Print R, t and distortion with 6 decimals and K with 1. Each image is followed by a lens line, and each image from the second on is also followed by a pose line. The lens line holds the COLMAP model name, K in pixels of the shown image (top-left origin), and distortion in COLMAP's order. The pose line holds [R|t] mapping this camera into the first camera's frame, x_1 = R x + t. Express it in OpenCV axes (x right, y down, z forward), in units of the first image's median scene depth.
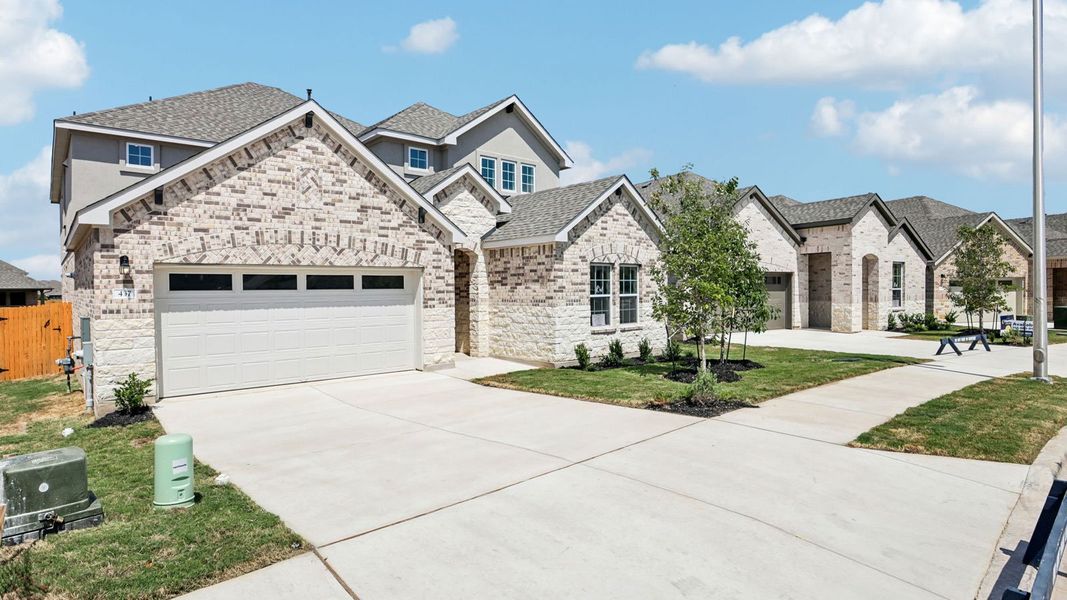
lens RADIAL K [[547.9, 0, 498.3], [0, 547.9, 296.2], [0, 0, 1]] dist [-0.054273, 0.039271]
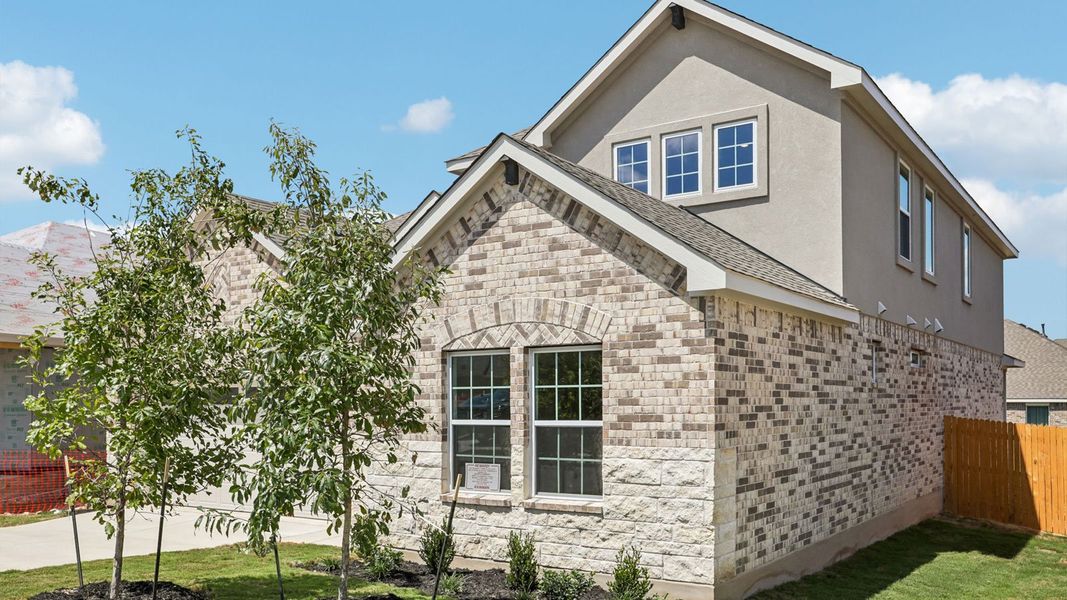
lens RADIAL K [[895.4, 0, 532.0], [0, 895.4, 416.5], [0, 0, 1]] dist [0.003965, 0.001873]
pose [[0.272938, 0.017336, -0.961876, 0.881444], [-0.017547, 0.999761, 0.013040, -0.015625], [0.961872, 0.013319, 0.273177, 0.819710]]
